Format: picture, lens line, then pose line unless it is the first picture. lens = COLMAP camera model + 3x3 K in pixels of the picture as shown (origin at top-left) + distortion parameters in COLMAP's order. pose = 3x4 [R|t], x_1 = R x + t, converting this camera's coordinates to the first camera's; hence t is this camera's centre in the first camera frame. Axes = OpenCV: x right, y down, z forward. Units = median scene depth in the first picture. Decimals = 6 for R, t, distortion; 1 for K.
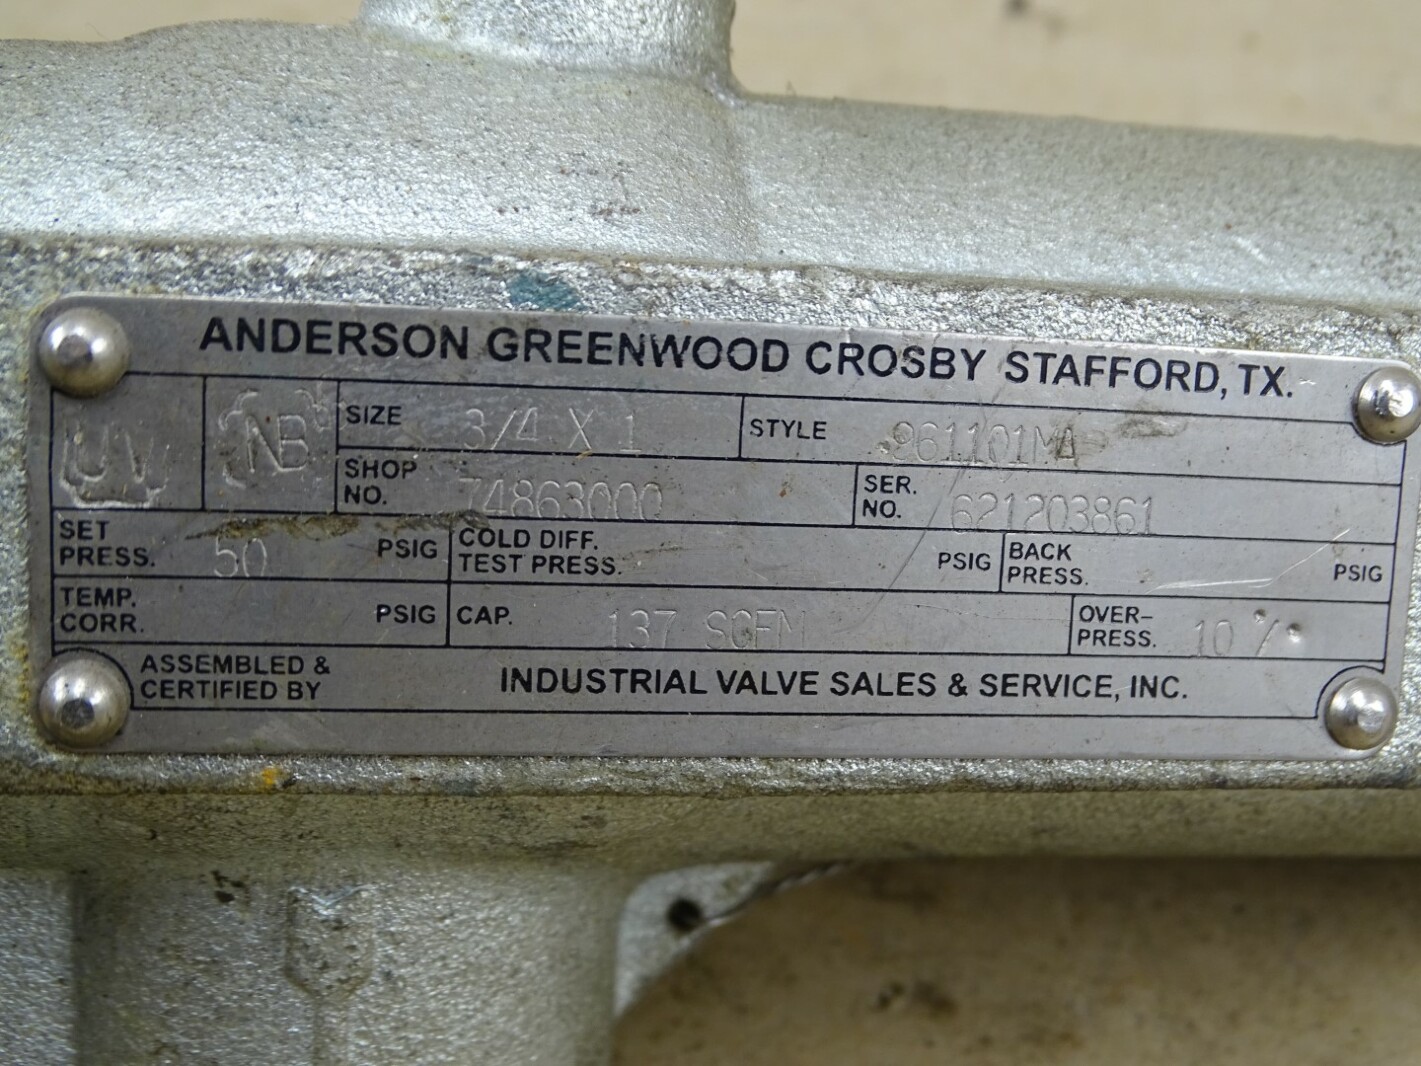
lens RADIAL K [[2328.0, 0, 708.5], [0, 2328.0, 537.7], [0, 0, 1]] dist [-0.240088, 0.000000]
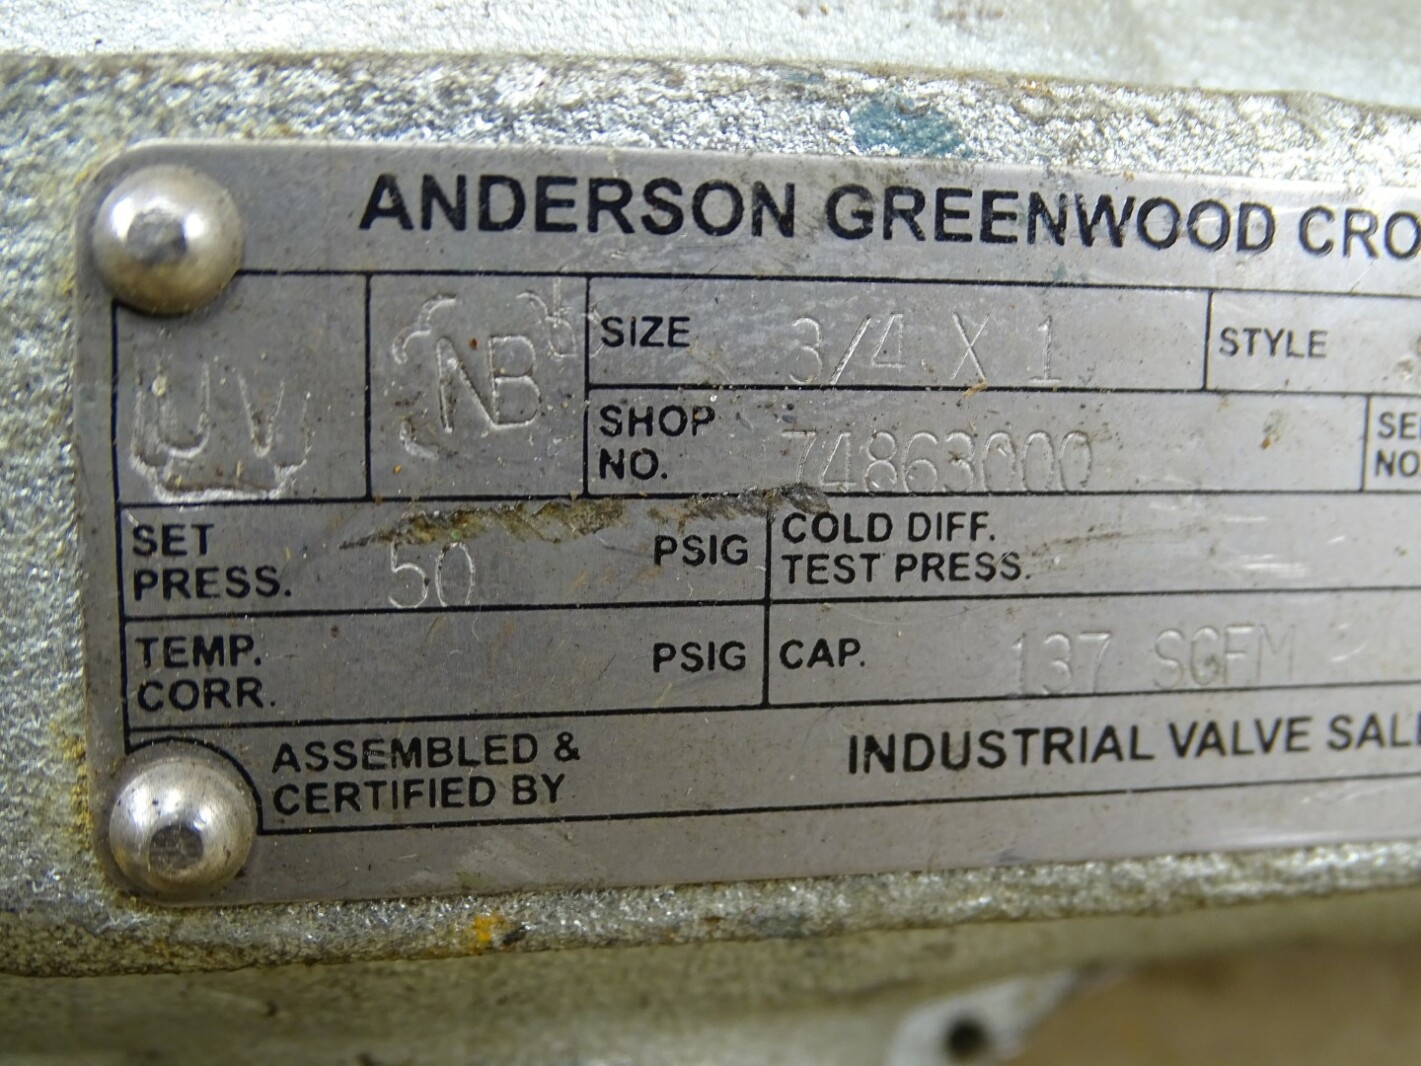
lens RADIAL K [[2328.0, 0, 651.7], [0, 2328.0, 603.7], [0, 0, 1]] dist [-0.240088, 0.000000]
pose [[0.998896, -0.037108, 0.028804, -0.157176], [0.036066, 0.998704, 0.035903, -0.003639], [-0.030099, -0.034824, 0.998940, 0.375527]]
